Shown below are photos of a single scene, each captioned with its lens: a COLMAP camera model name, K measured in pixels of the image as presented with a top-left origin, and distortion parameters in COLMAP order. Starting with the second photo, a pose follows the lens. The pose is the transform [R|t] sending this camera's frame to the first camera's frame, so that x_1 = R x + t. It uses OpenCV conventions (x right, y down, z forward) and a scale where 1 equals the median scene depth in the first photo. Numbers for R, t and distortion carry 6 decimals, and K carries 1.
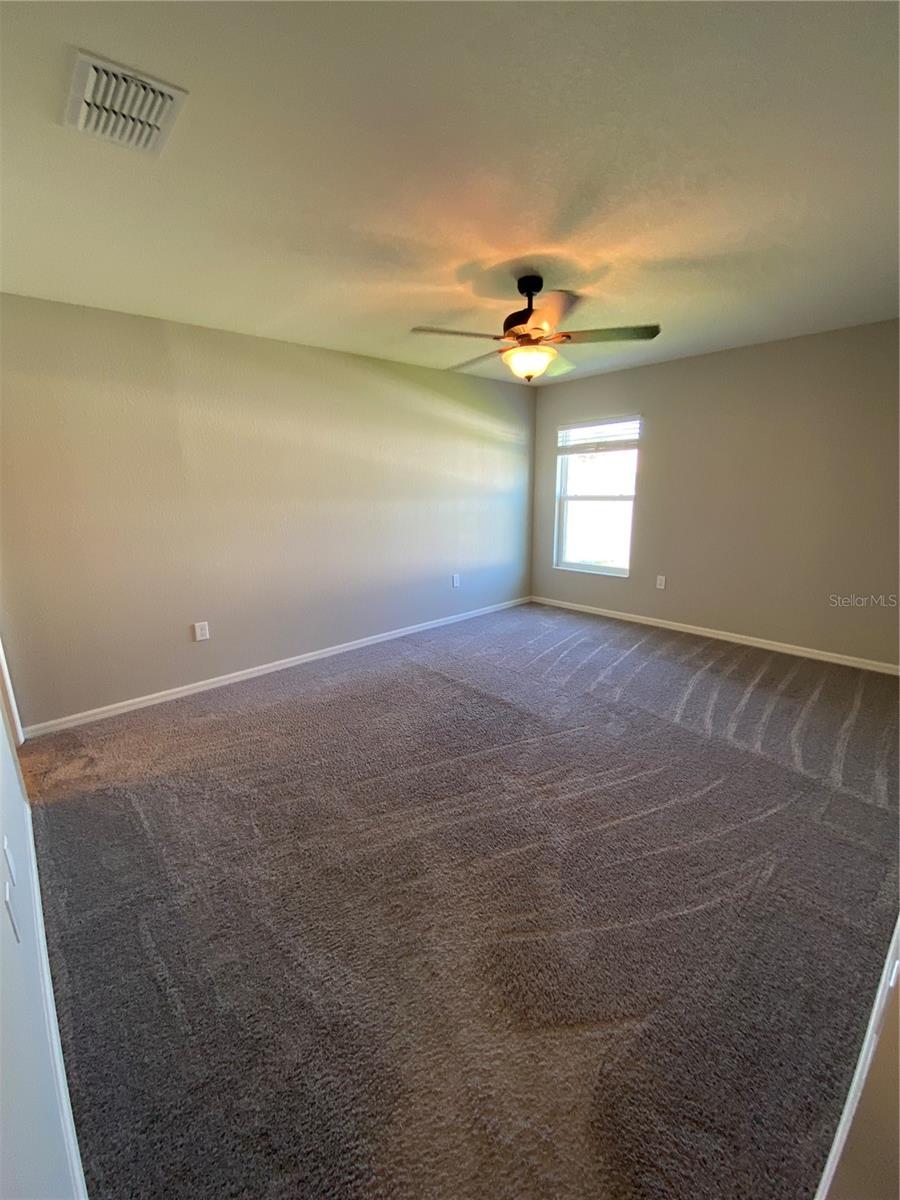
lens RADIAL K [[490.6, 0, 447.2], [0, 490.6, 598.6], [0, 0, 1]] dist [0.003066, -0.010005]
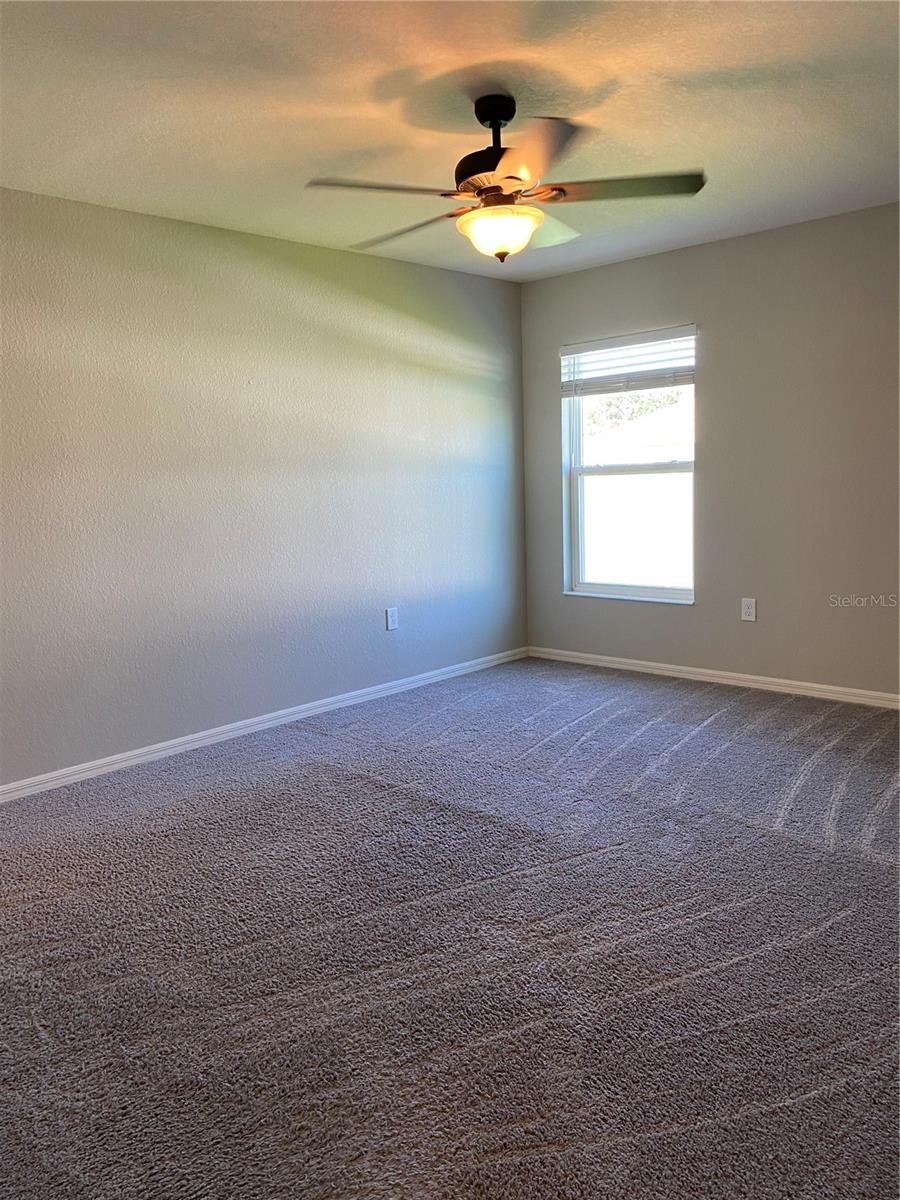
lens RADIAL K [[923.2, 0, 445.5], [0, 923.2, 605.3], [0, 0, 1]] dist [0.006137, -0.005672]
pose [[0.996687, -0.029574, 0.075770, 0.000546], [0.035742, 0.996042, -0.081385, 0.059931], [-0.073063, 0.083823, 0.993798, -0.078760]]
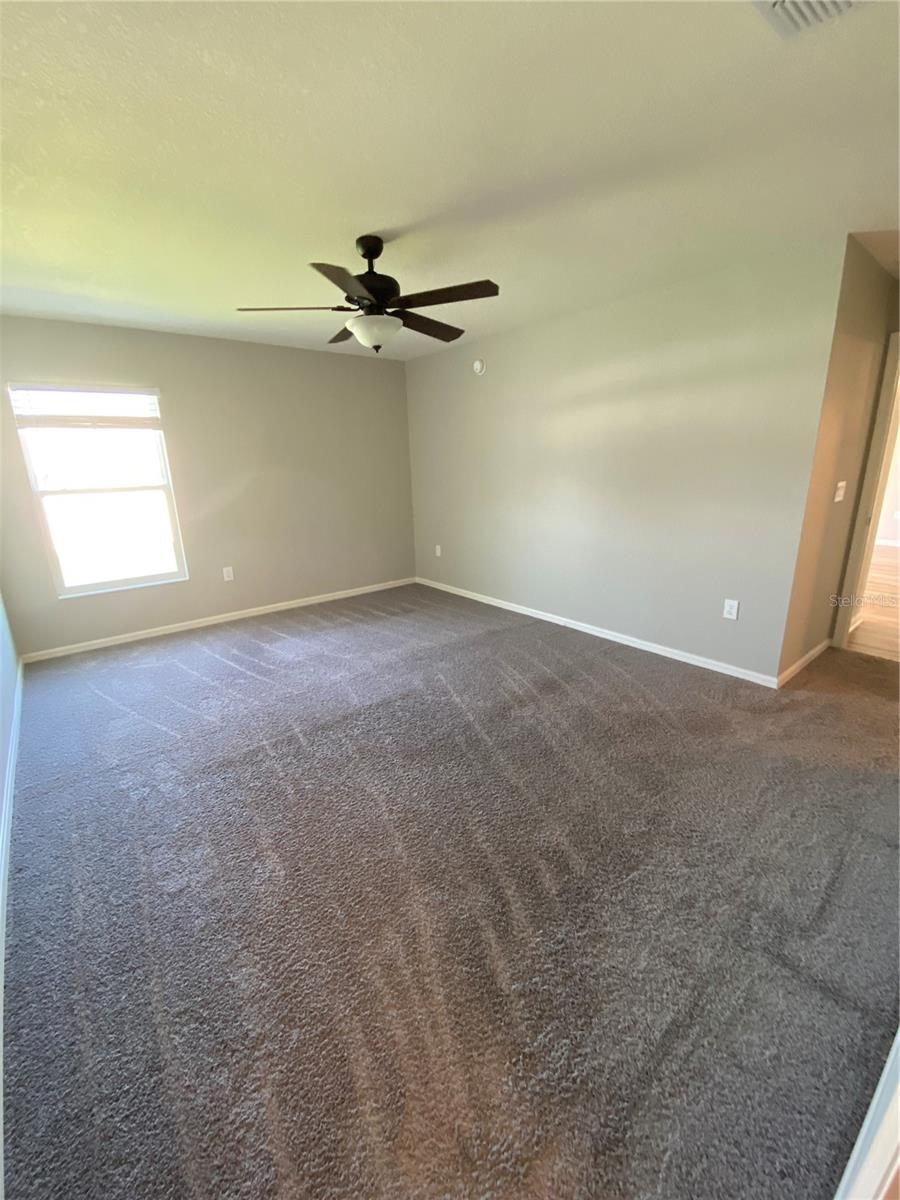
lens RADIAL K [[490.6, 0, 457.0], [0, 490.6, 593.6], [0, 0, 1]] dist [0.003066, -0.010005]
pose [[0.038214, -0.243557, 0.969134, -0.756917], [0.248149, 0.941775, 0.226896, -0.162323], [-0.967968, 0.231819, 0.096427, 0.772421]]
